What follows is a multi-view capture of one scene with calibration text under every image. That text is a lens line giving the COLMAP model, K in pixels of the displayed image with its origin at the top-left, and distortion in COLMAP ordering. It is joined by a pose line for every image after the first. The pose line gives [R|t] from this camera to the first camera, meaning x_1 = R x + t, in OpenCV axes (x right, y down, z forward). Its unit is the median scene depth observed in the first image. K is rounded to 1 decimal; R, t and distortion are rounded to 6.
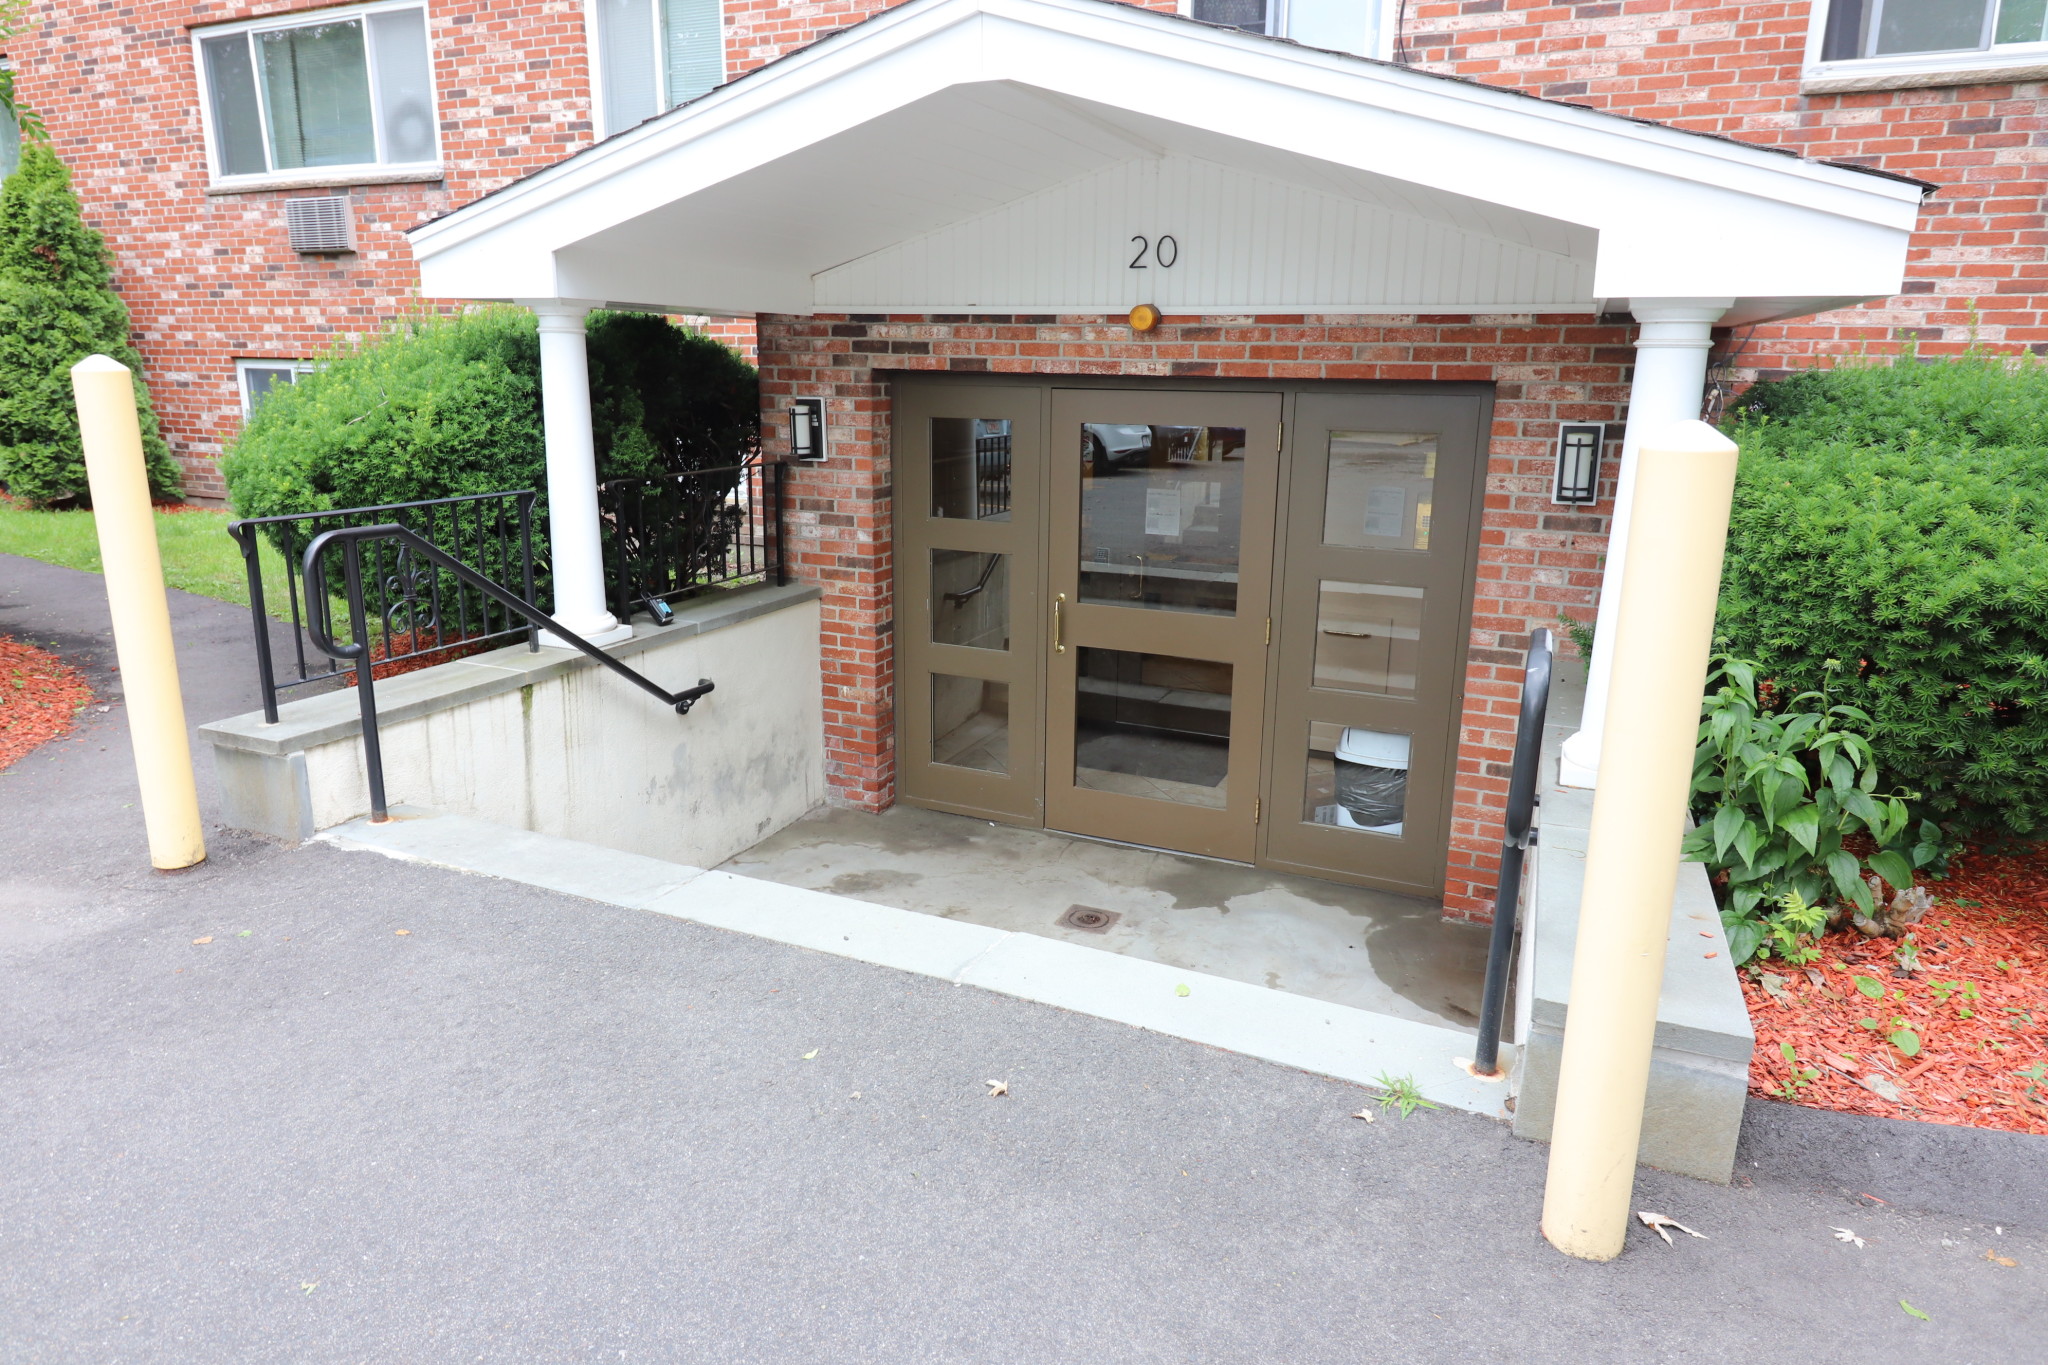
lens RADIAL K [[1228.9, 0, 1012.8], [0, 1228.9, 668.8], [0, 0, 1]] dist [0.007070, -0.000741]
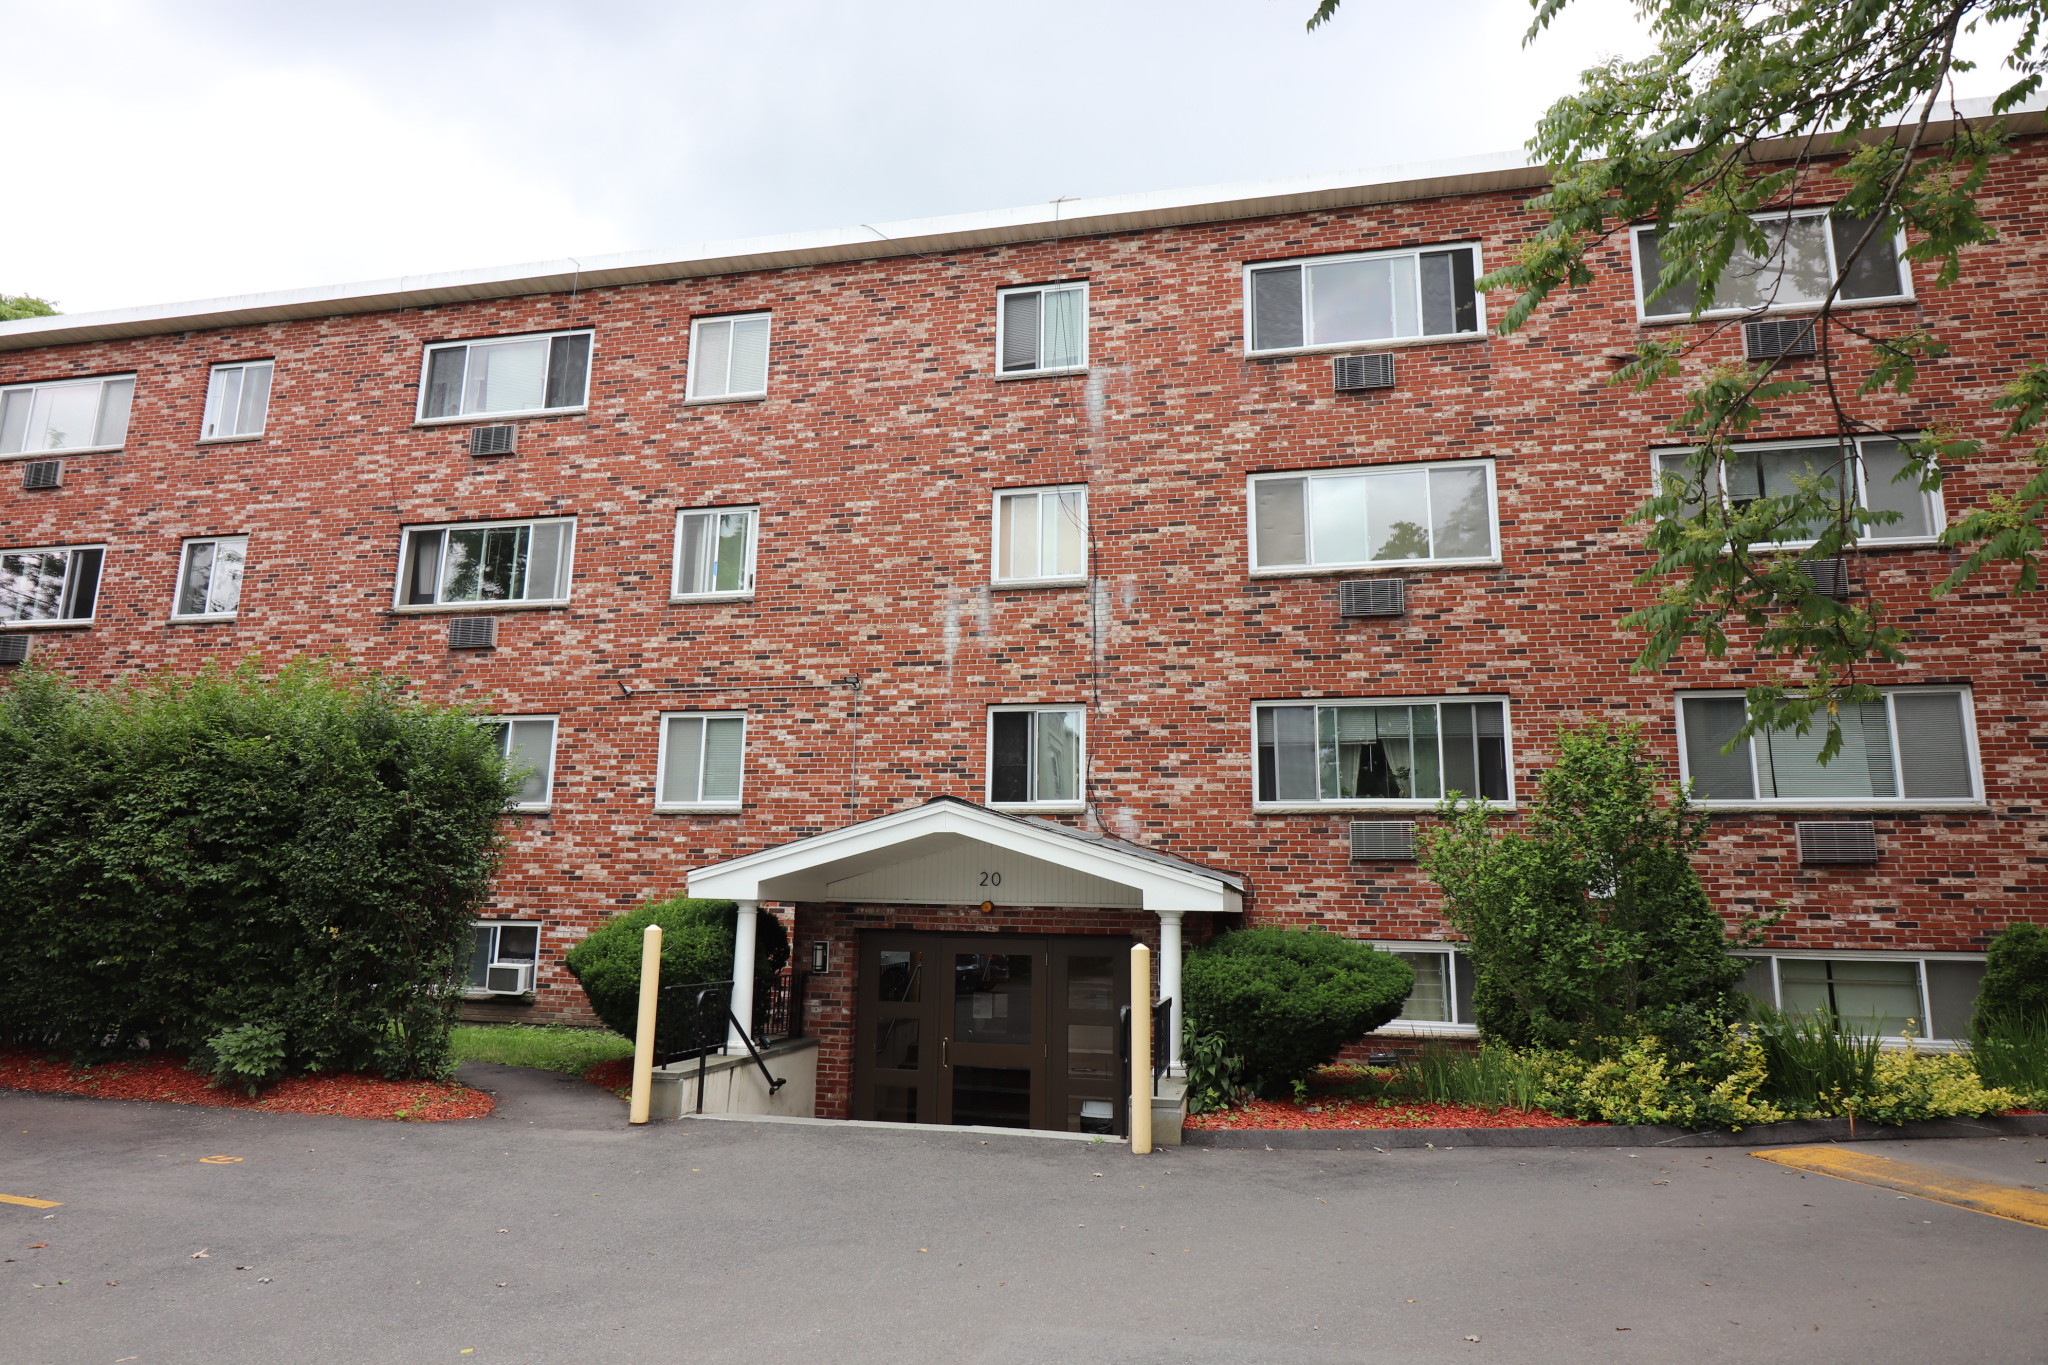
lens RADIAL K [[1228.9, 0, 1025.8], [0, 1228.9, 672.9], [0, 0, 1]] dist [0.007070, -0.000741]
pose [[0.977243, 0.046579, 0.206946, -0.276288], [0.045058, 0.907748, -0.417089, 0.242442], [-0.207282, 0.416922, 0.884991, -1.069260]]
